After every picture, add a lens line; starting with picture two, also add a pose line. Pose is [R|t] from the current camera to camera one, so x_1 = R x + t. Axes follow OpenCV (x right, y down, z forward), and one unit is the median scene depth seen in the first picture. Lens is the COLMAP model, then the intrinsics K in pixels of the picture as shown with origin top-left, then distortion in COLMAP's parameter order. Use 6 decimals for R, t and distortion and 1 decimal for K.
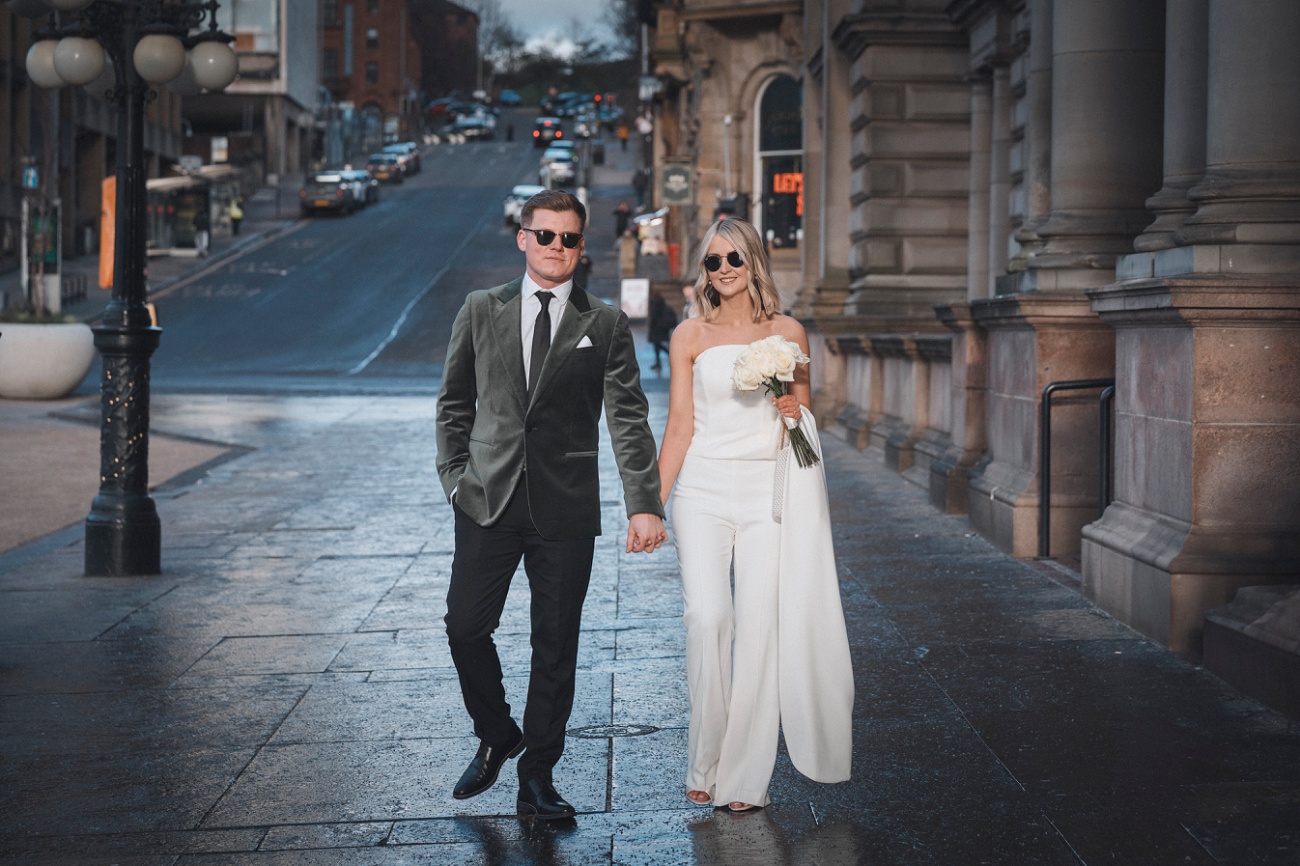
lens RADIAL K [[2519.3, 0, 650.0], [0, 2519.3, 433.0], [0, 0, 1]] dist [0.250988, -1.618349]
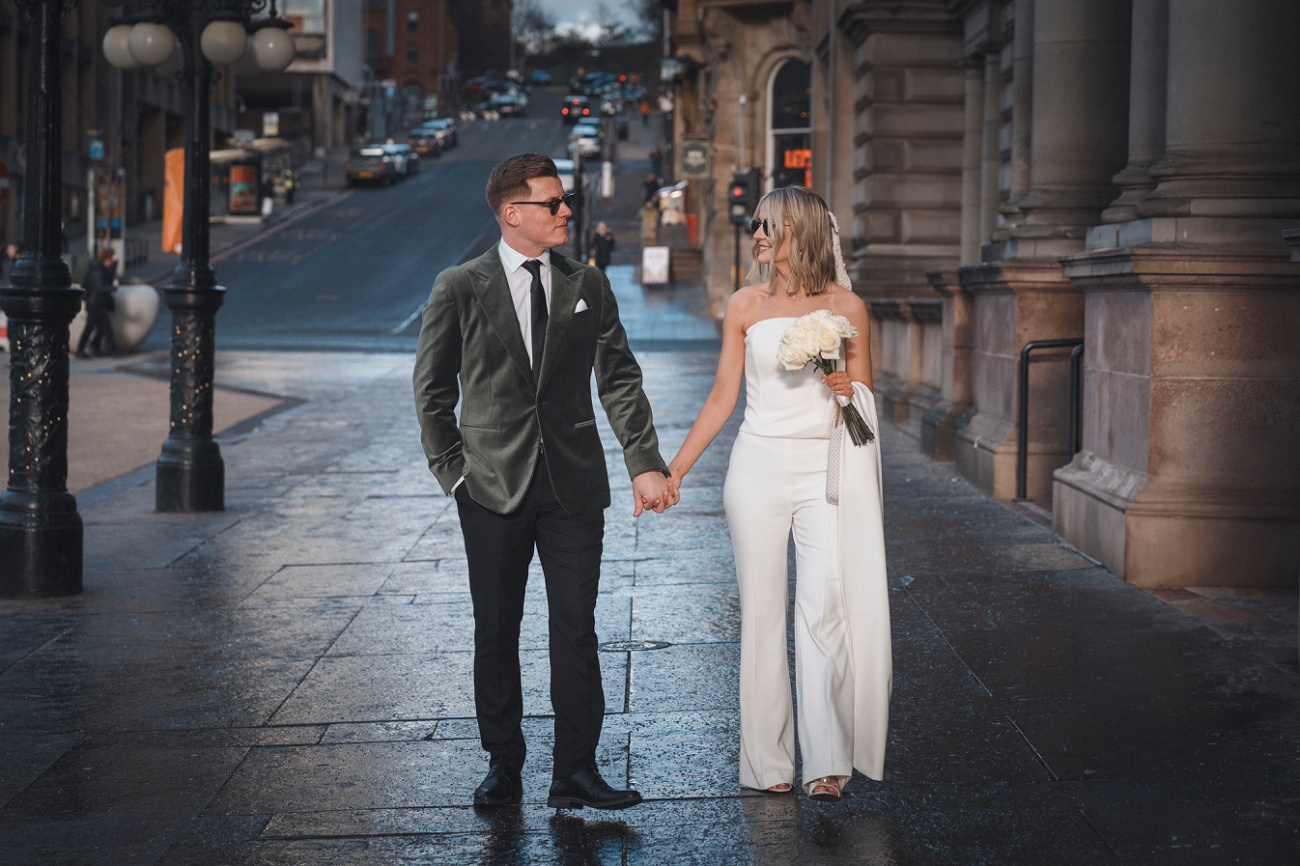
lens RADIAL K [[2519.3, 0, 650.0], [0, 2519.3, 433.0], [0, 0, 1]] dist [0.250988, -1.618349]
pose [[0.999929, 0.006629, -0.009884, 0.003442], [-0.006517, 0.999914, 0.011346, 0.007957], [0.009959, -0.011281, 0.999887, -0.101416]]
